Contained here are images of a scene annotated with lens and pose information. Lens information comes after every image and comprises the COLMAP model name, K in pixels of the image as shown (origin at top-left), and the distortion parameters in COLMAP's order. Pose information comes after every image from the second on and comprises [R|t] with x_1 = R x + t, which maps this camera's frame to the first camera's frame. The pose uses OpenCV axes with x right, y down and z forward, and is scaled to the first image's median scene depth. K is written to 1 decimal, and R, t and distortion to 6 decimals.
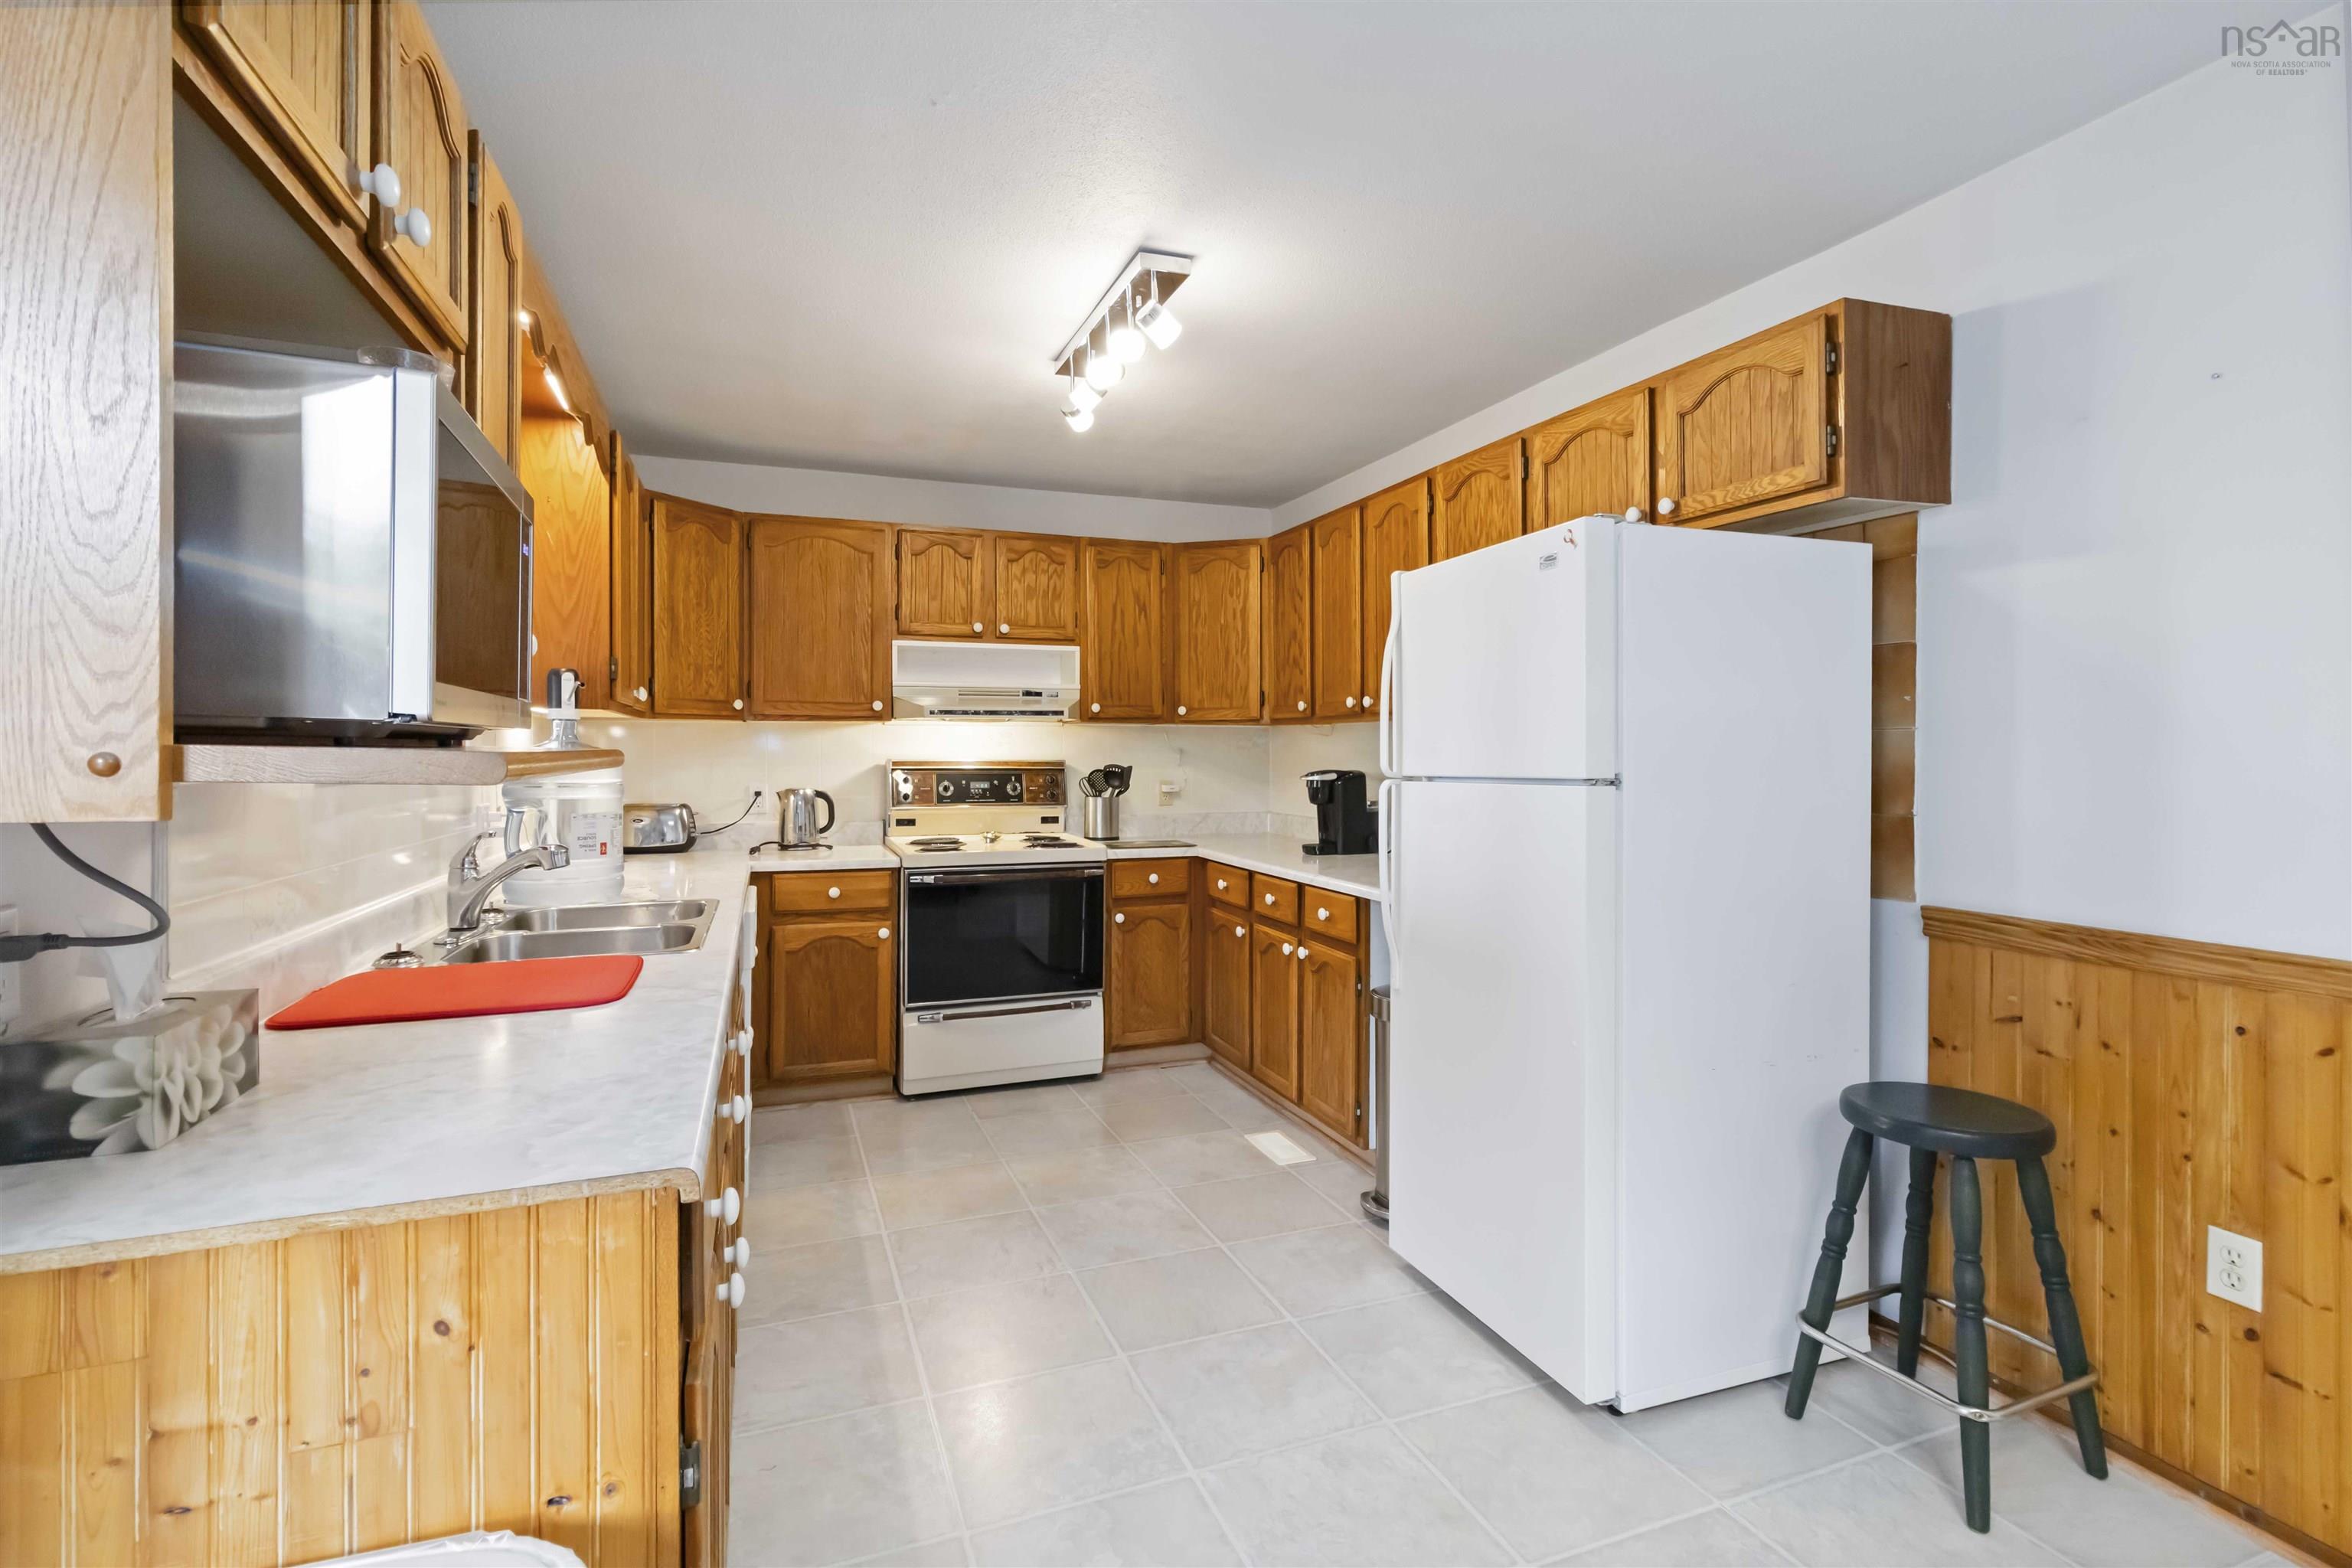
lens RADIAL K [[1090.6, 0, 1178.9], [0, 1090.6, 765.2], [0, 0, 1]] dist [0.004735, -0.001468]
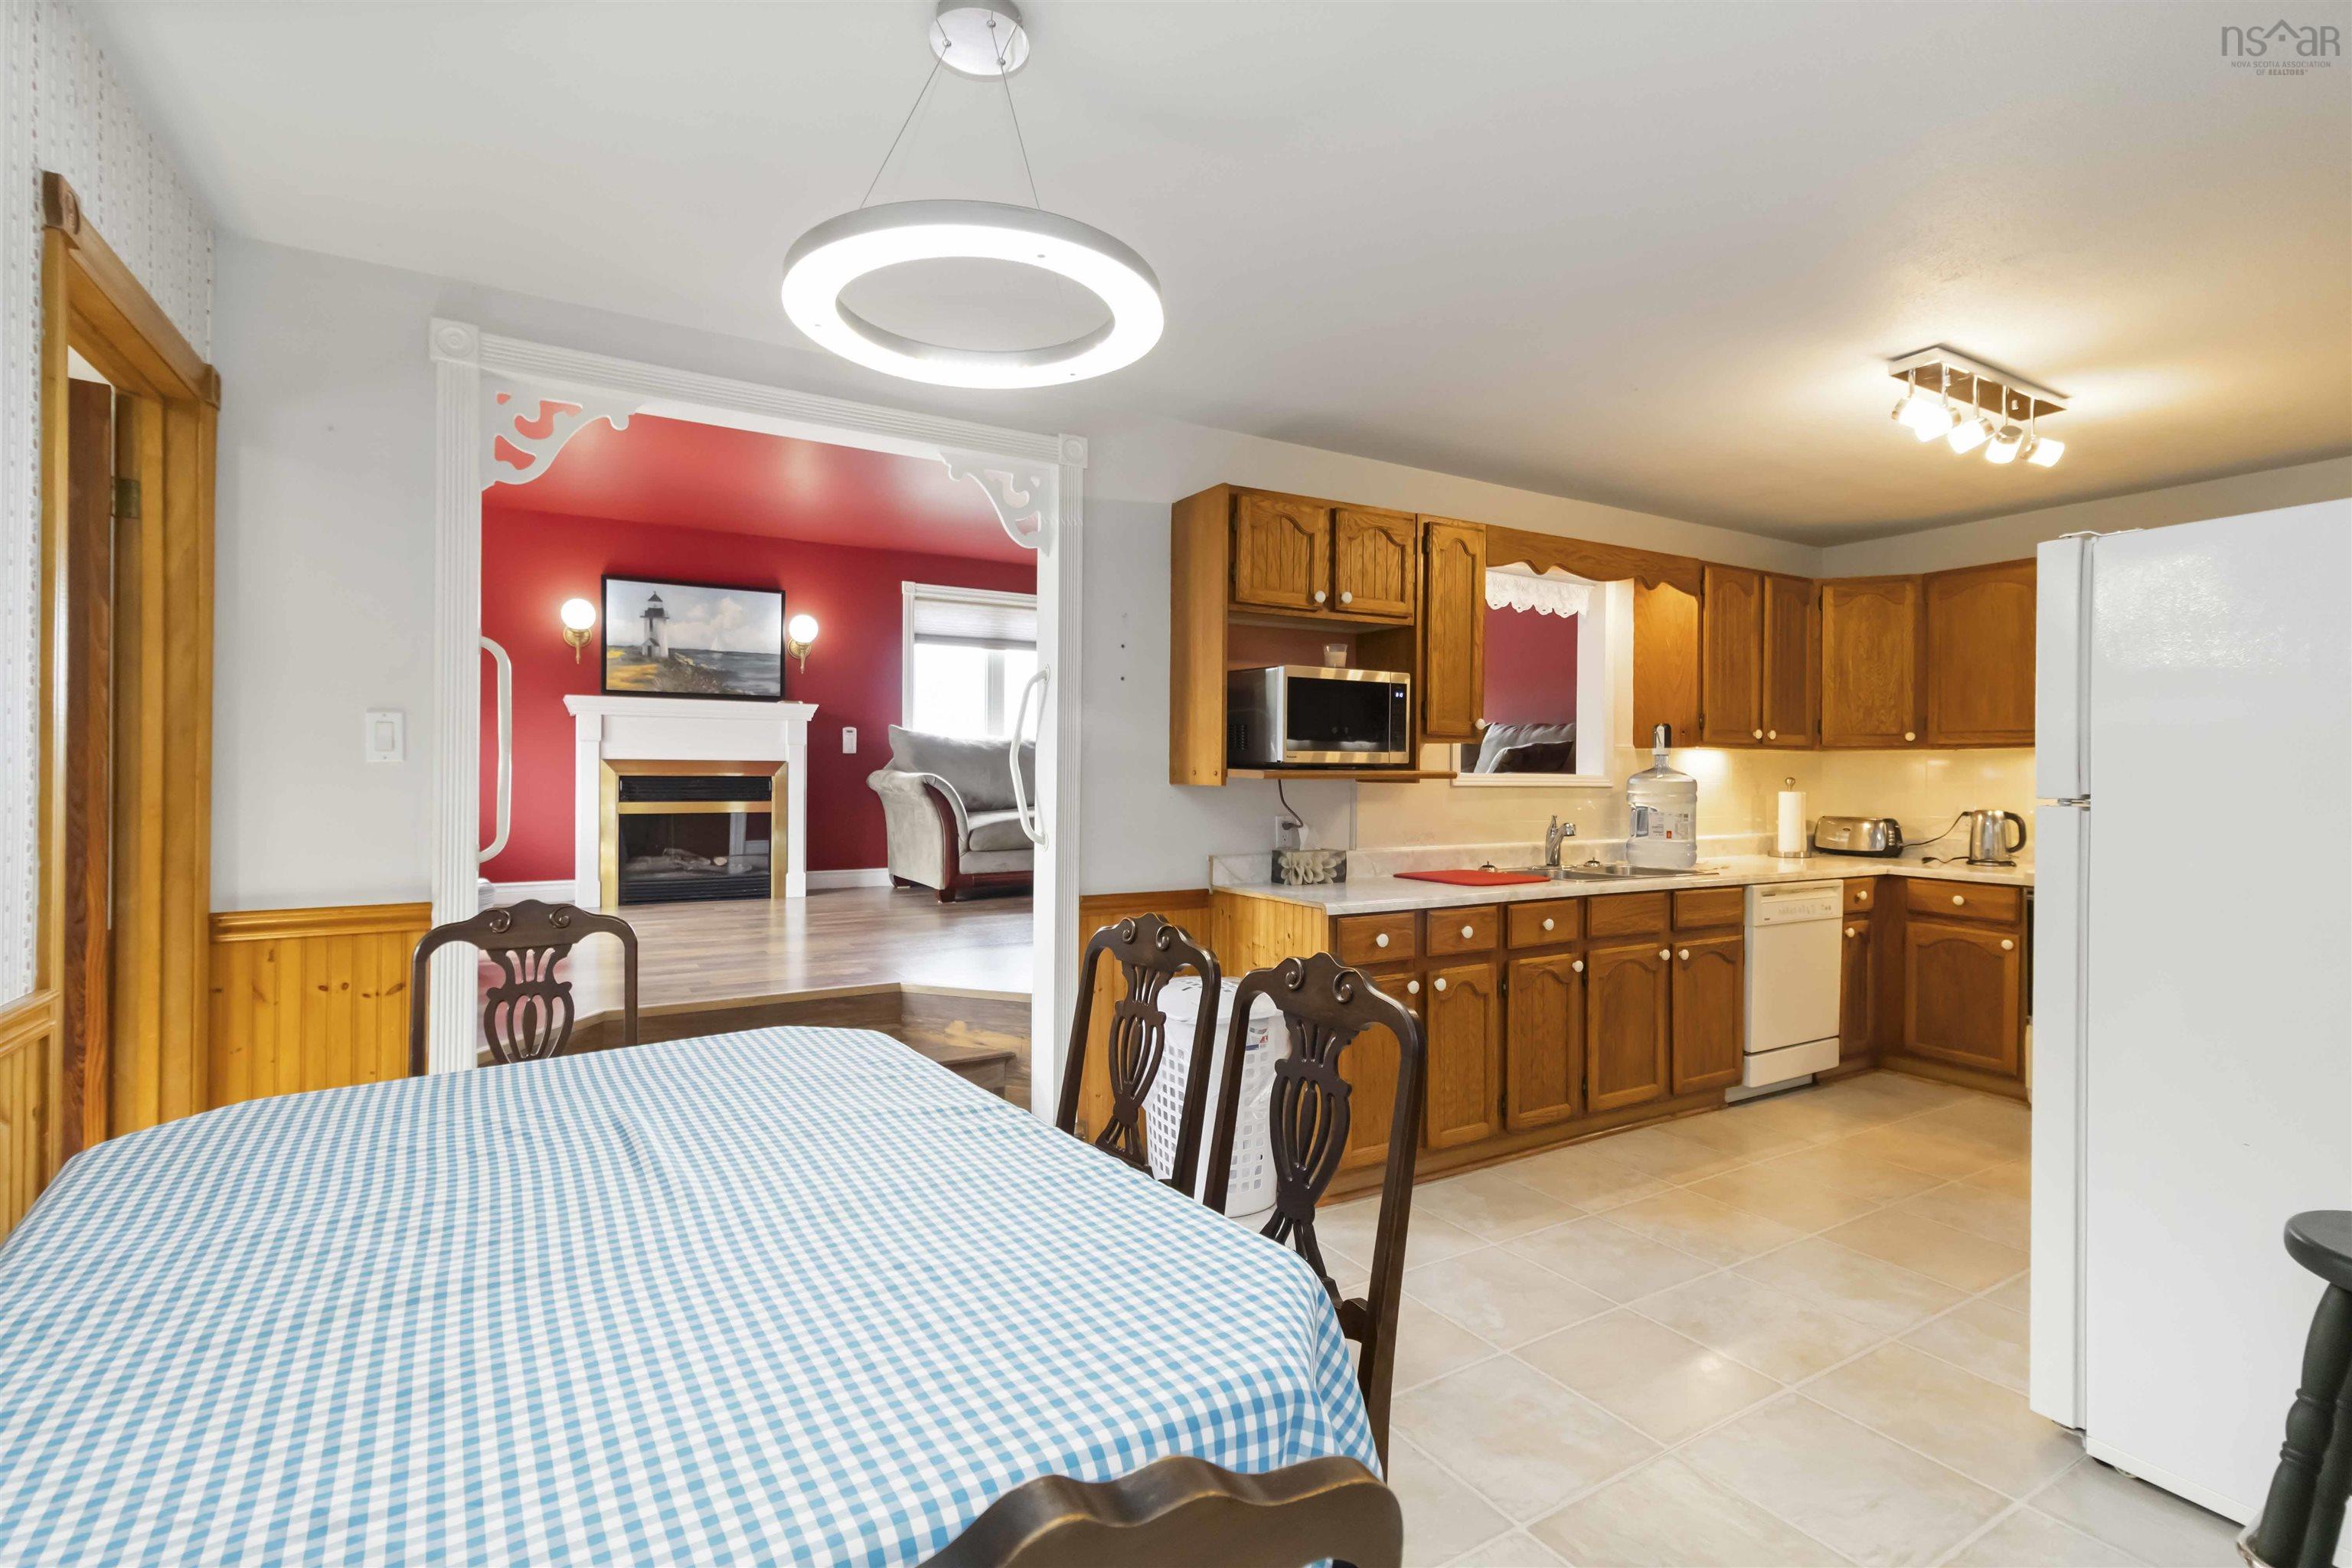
lens RADIAL K [[1090.6, 0, 1174.2], [0, 1090.6, 780.0], [0, 0, 1]] dist [0.004735, -0.001468]
pose [[0.150573, 0.001614, -0.988598, 0.667587], [-0.016322, 0.999866, -0.000853, 0.006239], [0.988464, 0.016264, 0.150579, 0.024762]]
